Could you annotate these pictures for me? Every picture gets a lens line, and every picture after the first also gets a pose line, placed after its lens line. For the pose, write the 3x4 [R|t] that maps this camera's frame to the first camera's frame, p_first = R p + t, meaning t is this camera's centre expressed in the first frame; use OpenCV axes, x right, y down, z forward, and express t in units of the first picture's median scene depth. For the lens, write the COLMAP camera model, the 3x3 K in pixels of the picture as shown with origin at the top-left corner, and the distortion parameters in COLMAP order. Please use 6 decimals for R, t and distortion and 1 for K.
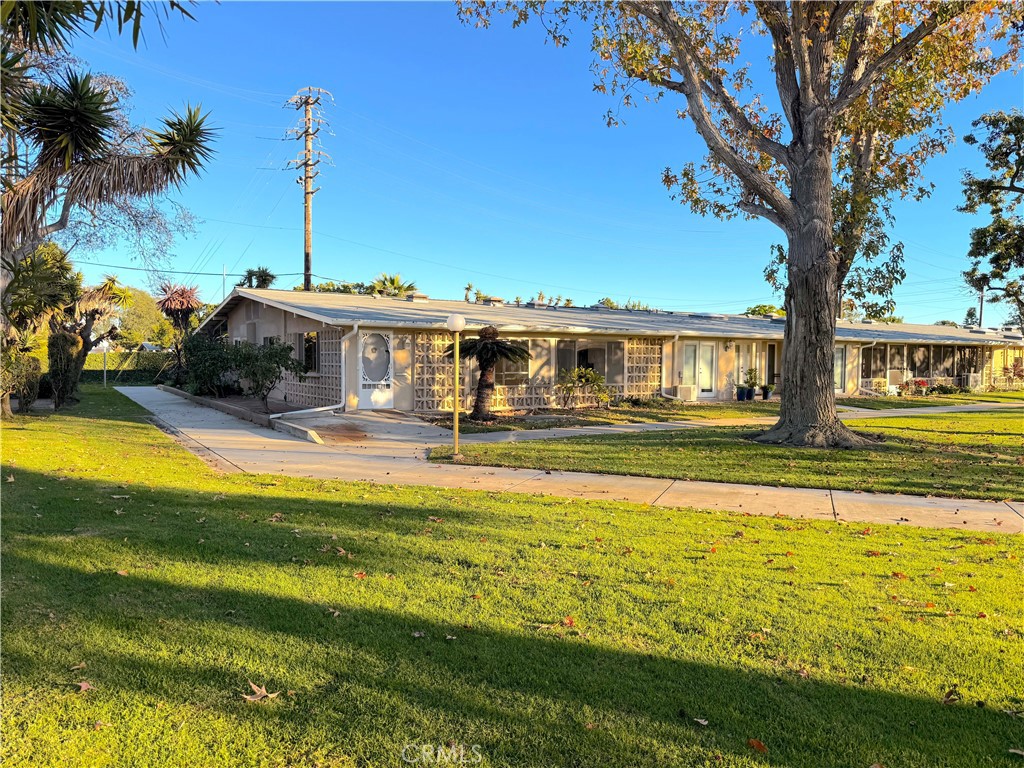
lens RADIAL K [[722.1, 0, 515.0], [0, 722.1, 387.2], [0, 0, 1]] dist [0.064327, -0.084711]
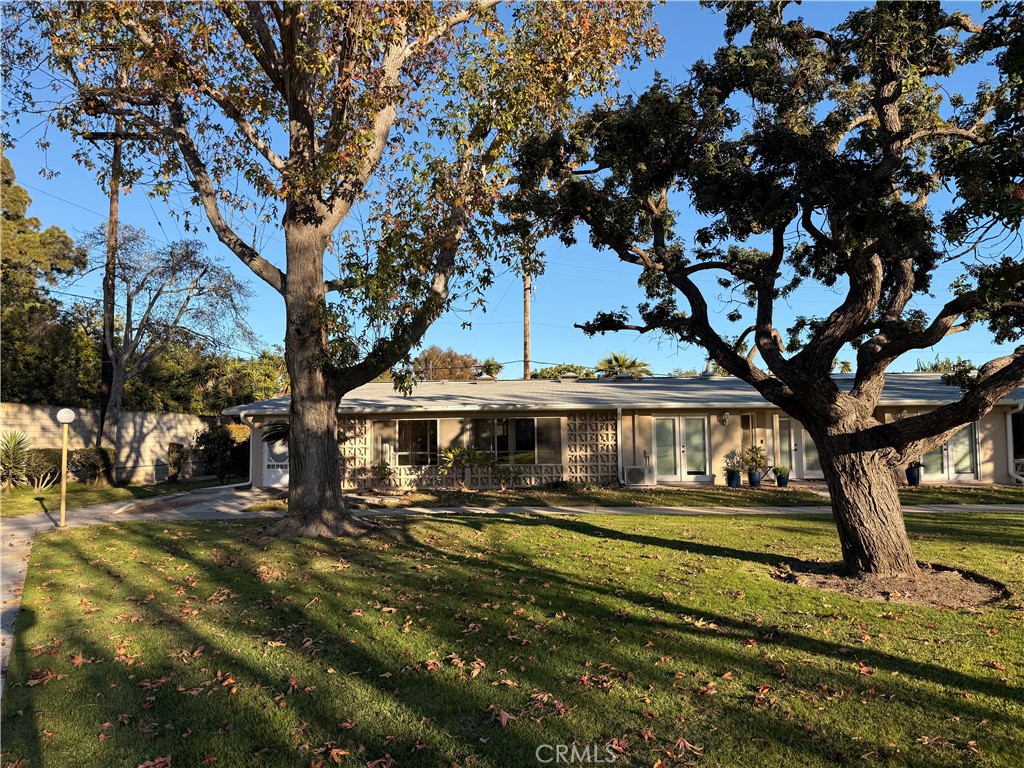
lens RADIAL K [[722.1, 0, 515.0], [0, 722.1, 387.2], [0, 0, 1]] dist [0.064327, -0.084711]
pose [[0.810790, -0.056610, -0.582593, 0.831777], [-0.003639, 0.994806, -0.101729, -0.011253], [0.585326, 0.084601, 0.806372, 0.279334]]
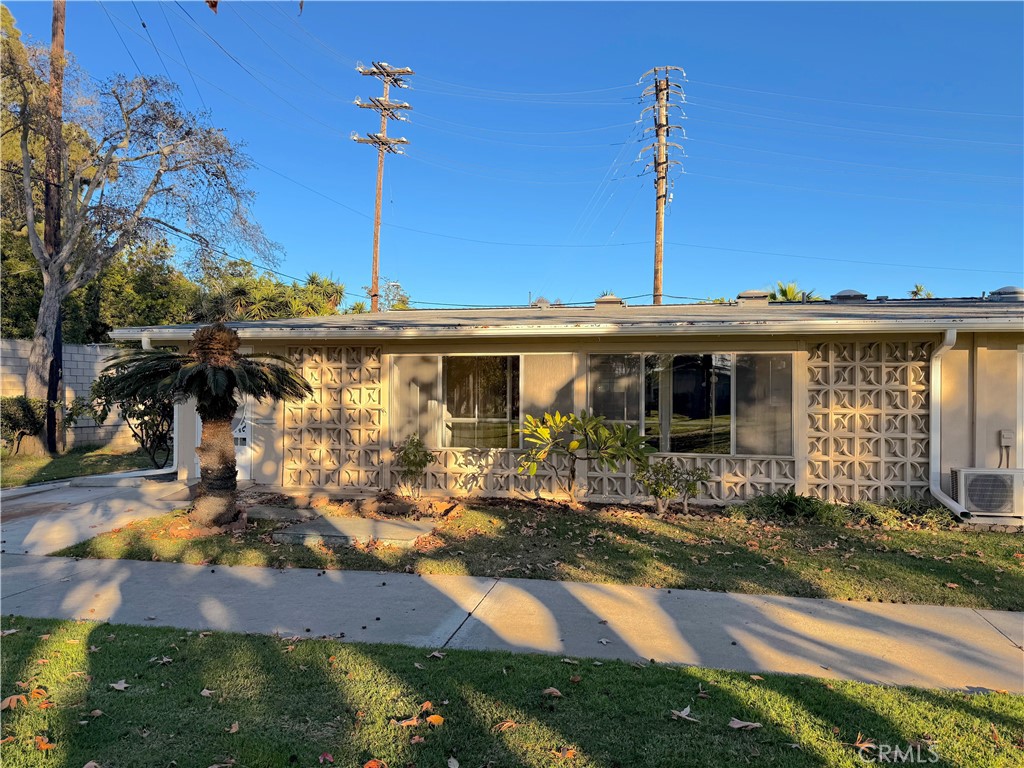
lens RADIAL K [[722.1, 0, 515.0], [0, 722.1, 387.2], [0, 0, 1]] dist [0.064327, -0.084711]
pose [[0.715916, -0.008099, -0.698139, 0.429880], [-0.029161, 0.998713, -0.041489, -0.029065], [0.697577, 0.050061, 0.714759, 0.756344]]
